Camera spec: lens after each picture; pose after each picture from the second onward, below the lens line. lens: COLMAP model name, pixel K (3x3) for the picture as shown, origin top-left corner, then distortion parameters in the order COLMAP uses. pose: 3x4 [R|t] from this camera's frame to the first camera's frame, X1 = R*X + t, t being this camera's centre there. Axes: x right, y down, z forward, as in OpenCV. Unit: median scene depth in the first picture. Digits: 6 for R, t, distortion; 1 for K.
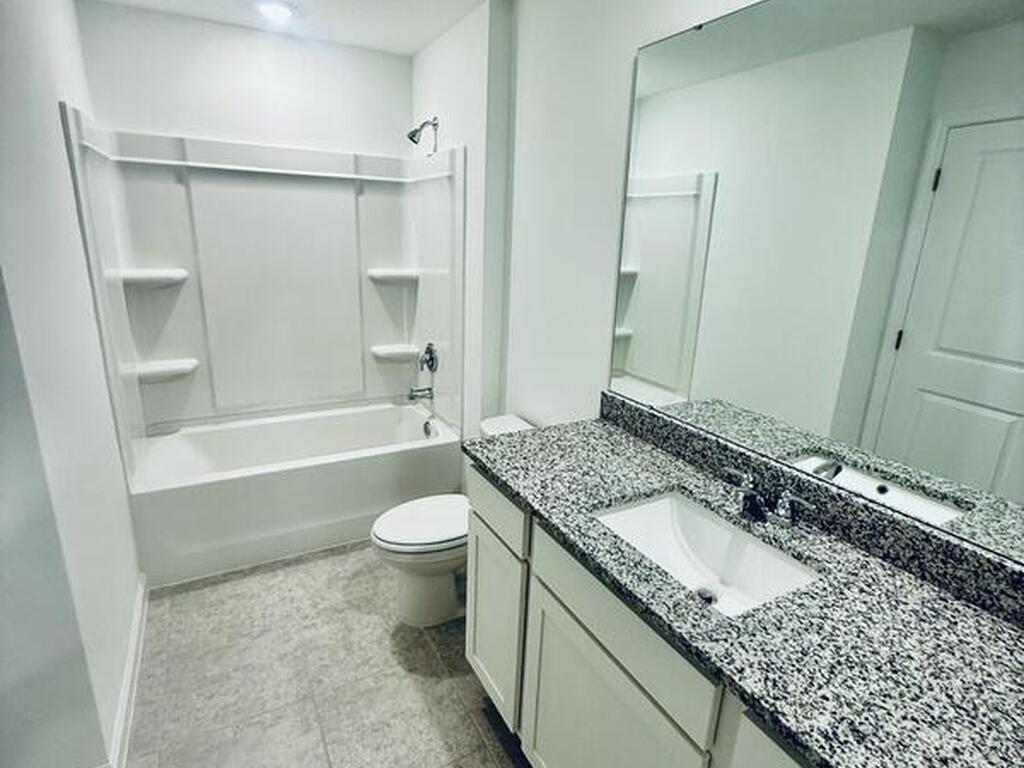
lens RADIAL K [[548.8, 0, 512.0], [0, 548.8, 384.0], [0, 0, 1]] dist [0.008271, -0.000941]
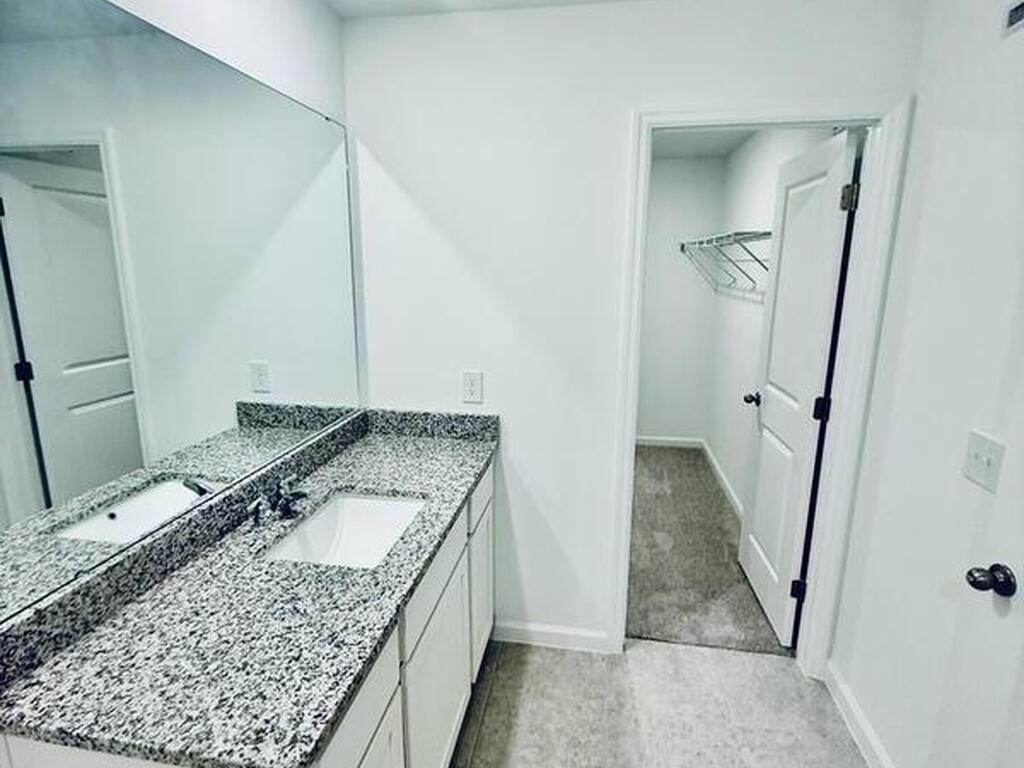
lens RADIAL K [[548.8, 0, 512.0], [0, 548.8, 384.0], [0, 0, 1]] dist [0.008271, -0.000941]
pose [[-0.785018, -0.168135, 0.596220, -0.519296], [0.141344, 0.888459, 0.436649, -0.400048], [-0.603133, 0.427050, -0.673691, 1.238634]]
